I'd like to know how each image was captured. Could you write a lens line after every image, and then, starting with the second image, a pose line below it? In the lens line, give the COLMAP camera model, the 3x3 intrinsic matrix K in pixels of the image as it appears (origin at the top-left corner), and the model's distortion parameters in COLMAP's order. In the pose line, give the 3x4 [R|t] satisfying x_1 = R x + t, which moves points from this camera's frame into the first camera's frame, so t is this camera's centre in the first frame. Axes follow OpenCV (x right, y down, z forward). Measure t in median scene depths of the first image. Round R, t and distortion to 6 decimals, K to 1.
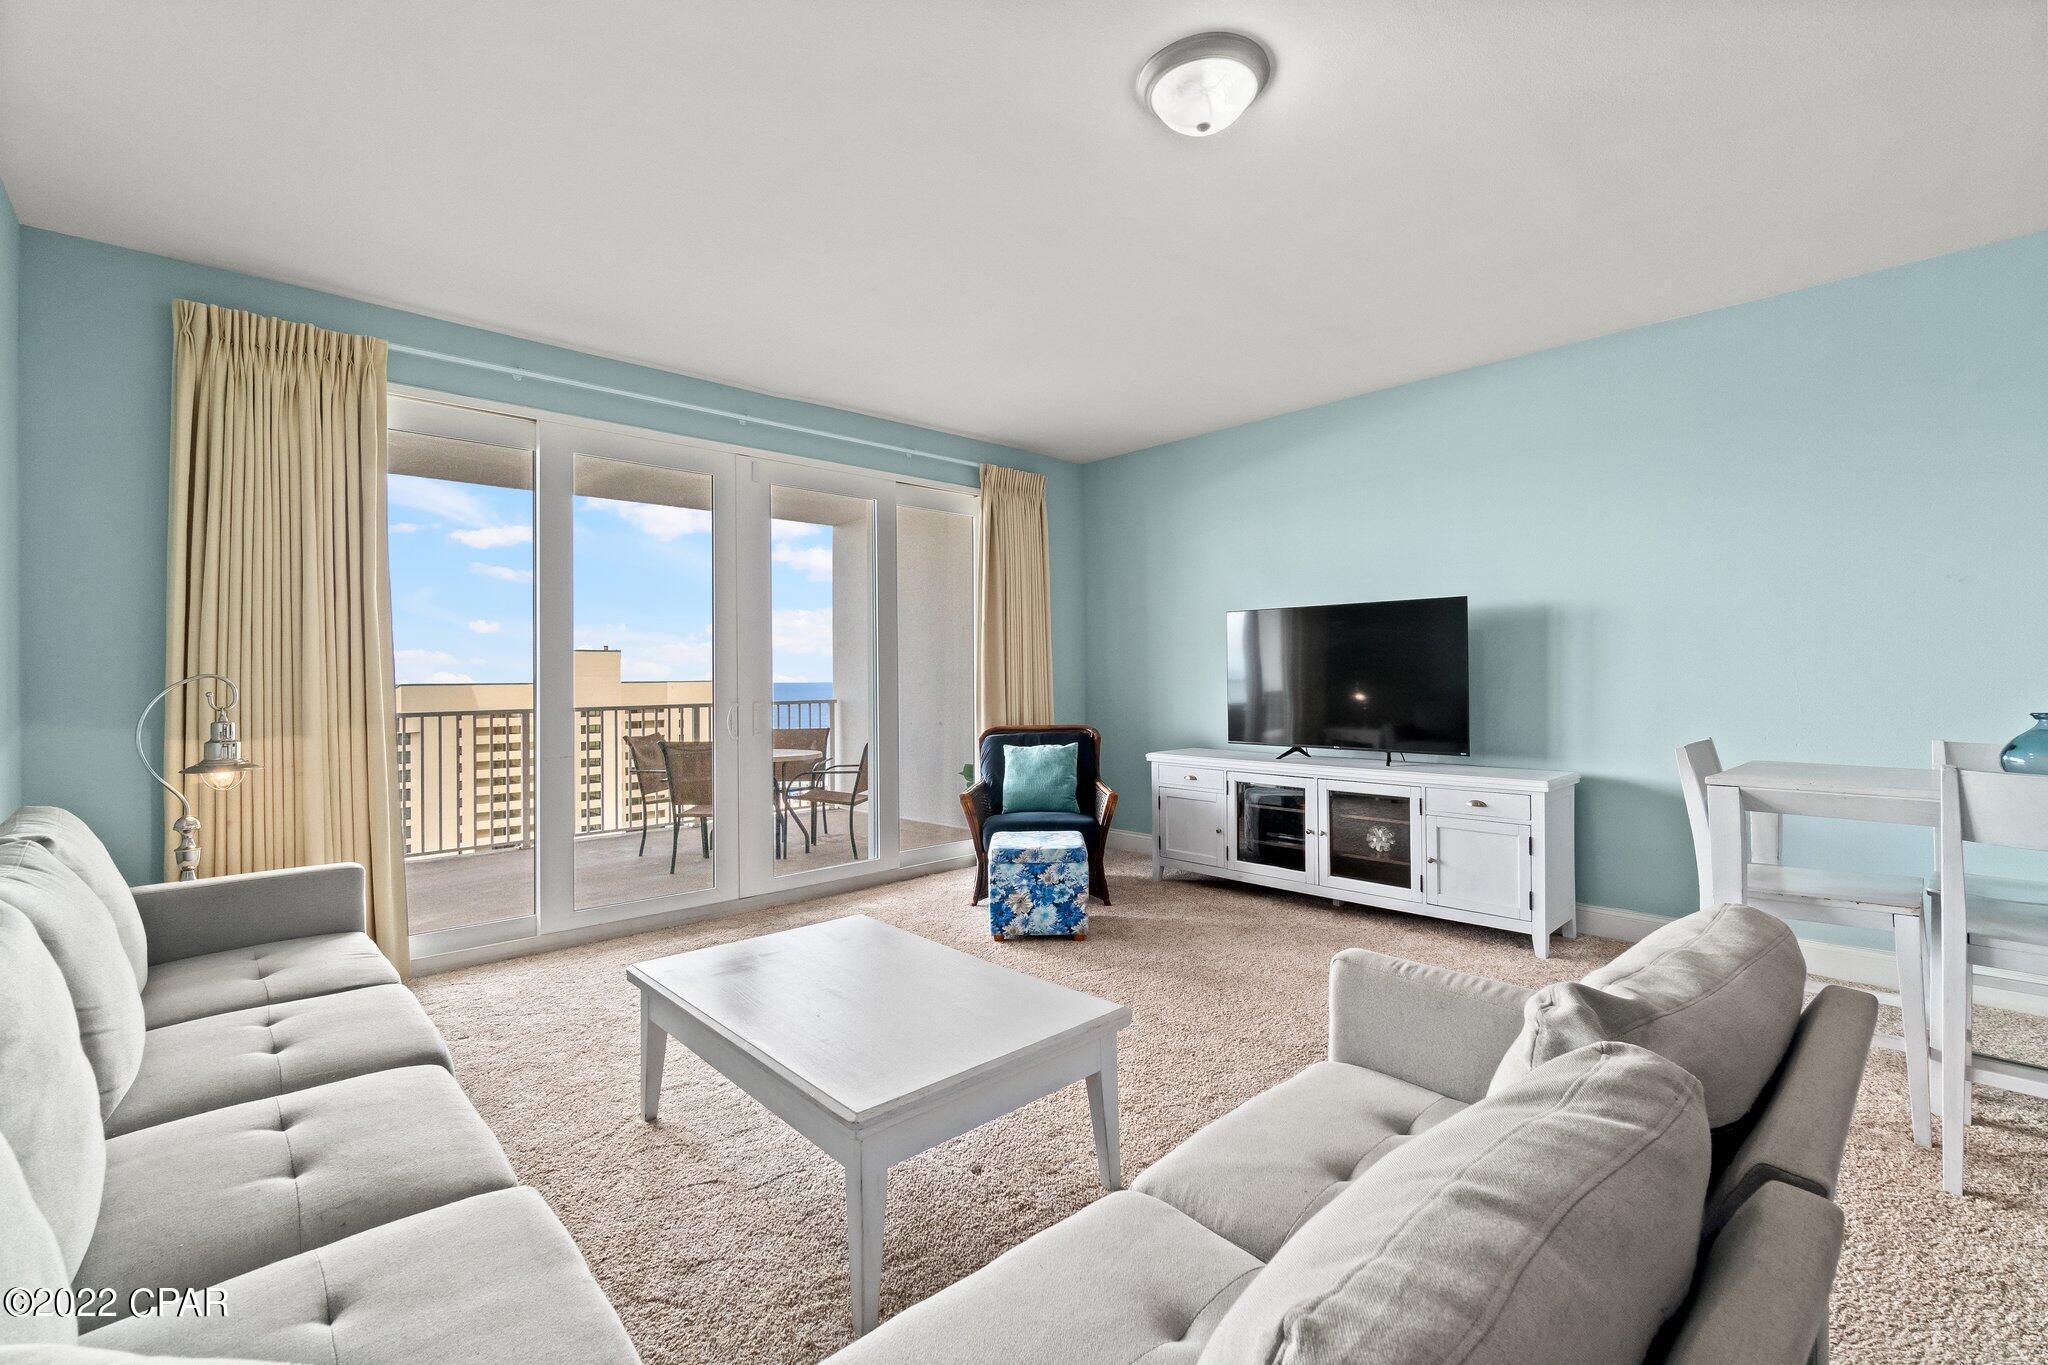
lens RADIAL K [[887.6, 0, 1021.8], [0, 887.6, 671.3], [0, 0, 1]] dist [-0.005479, 0.001812]
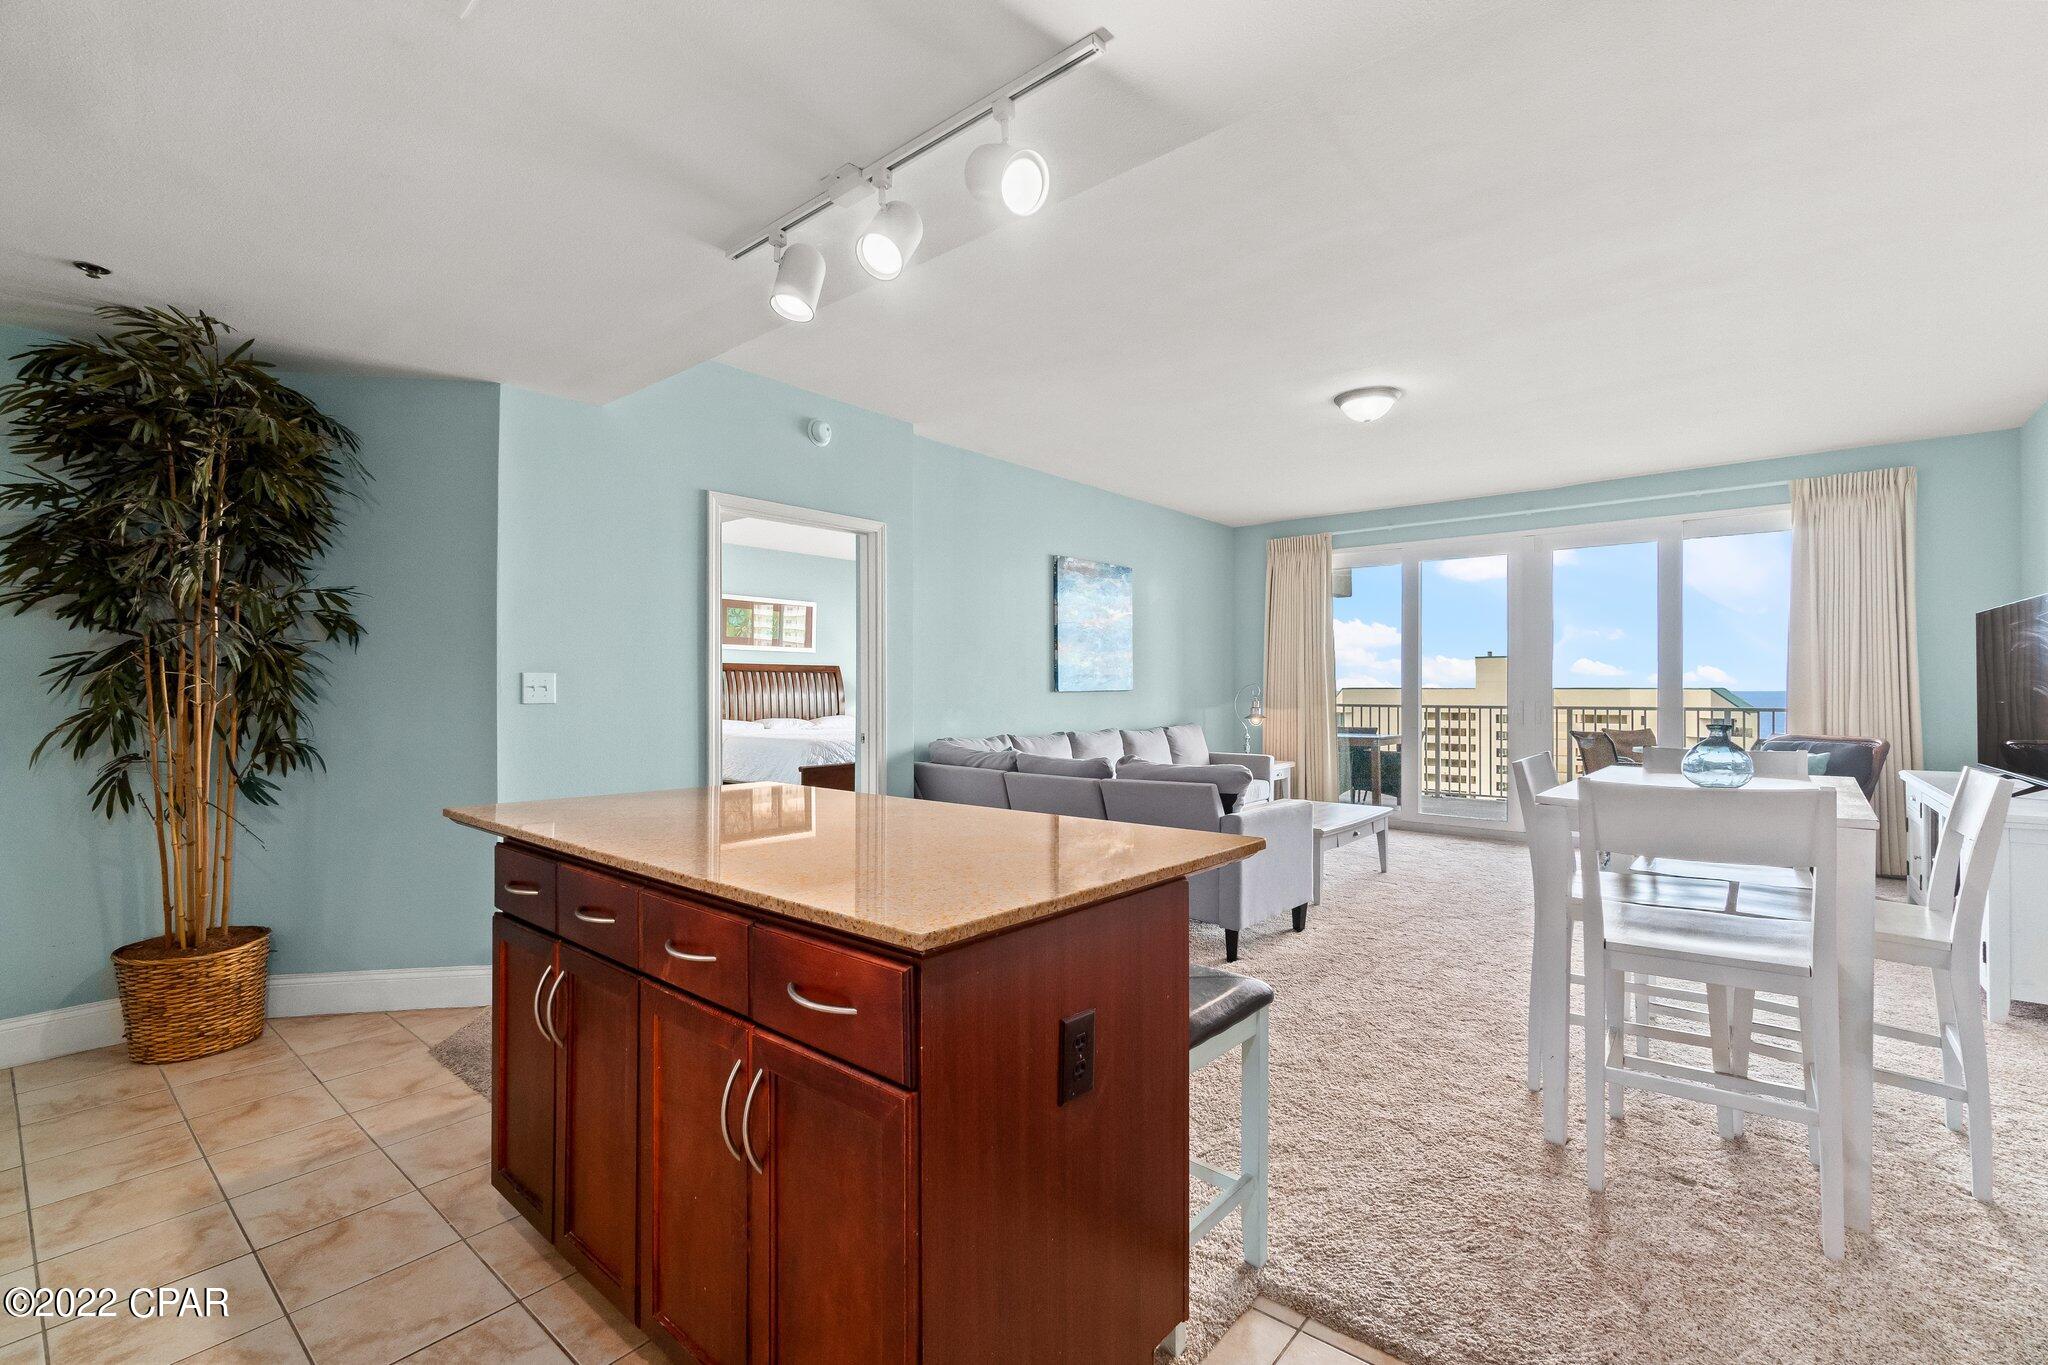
lens RADIAL K [[887.6, 0, 1025.7], [0, 887.6, 684.3], [0, 0, 1]] dist [-0.005479, 0.001812]
pose [[0.121657, 0.007378, -0.992545, 1.103893], [0.006148, 0.999948, 0.008187, -0.012578], [0.992553, -0.007098, 0.121606, -0.022089]]
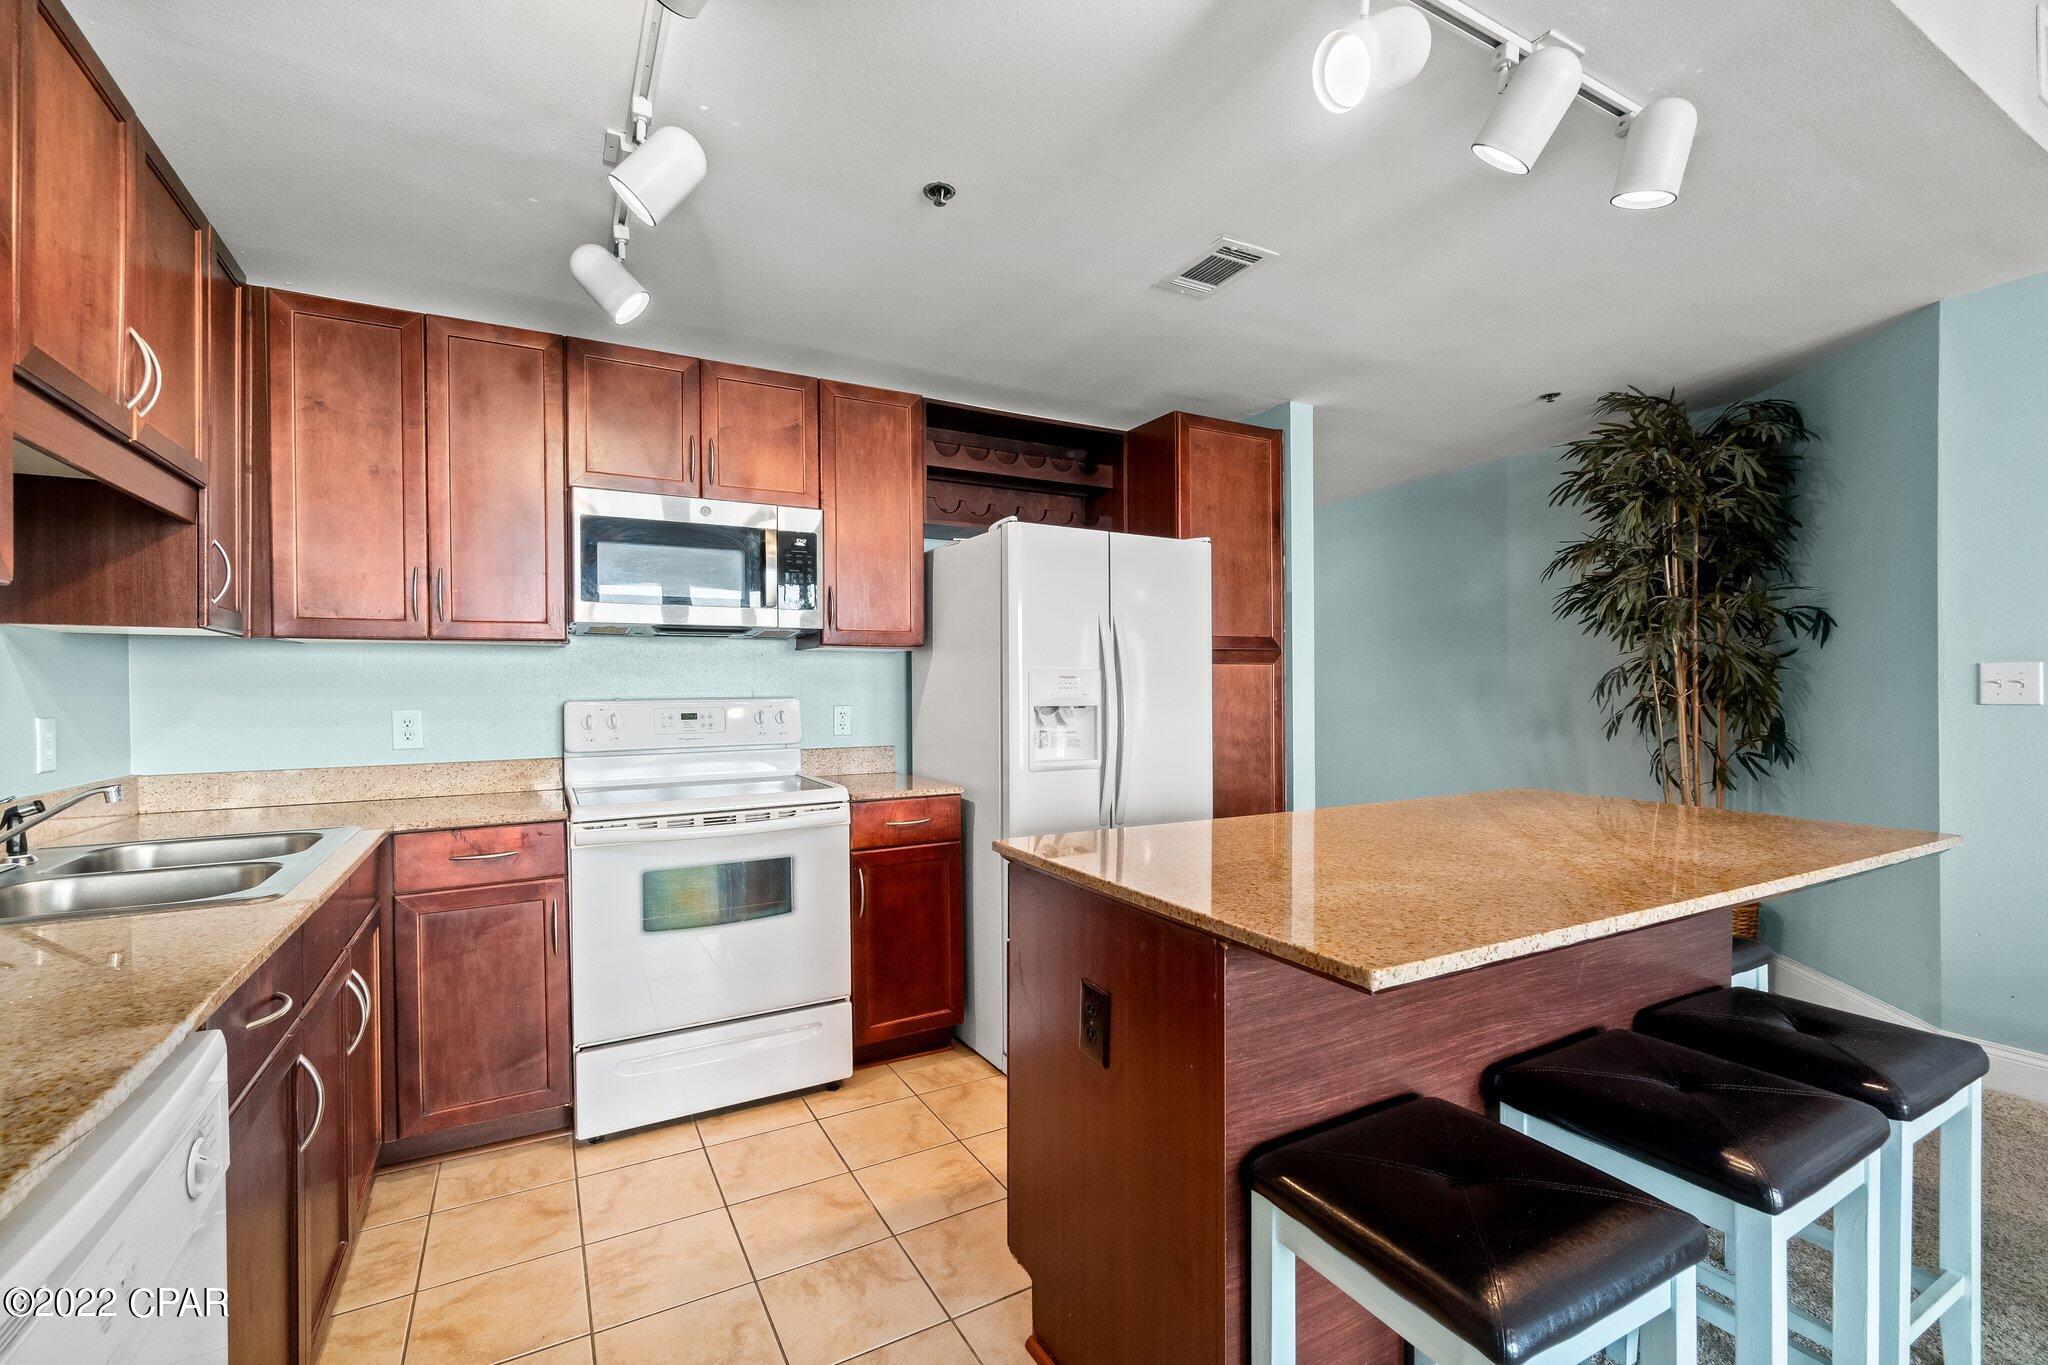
lens RADIAL K [[887.6, 0, 1035.7], [0, 887.6, 684.9], [0, 0, 1]] dist [-0.005479, 0.001812]
pose [[-0.973825, 0.016068, 0.226732, 0.751333], [0.014416, 0.999856, -0.008940, -0.008262], [-0.226843, -0.005438, -0.973916, 0.362159]]
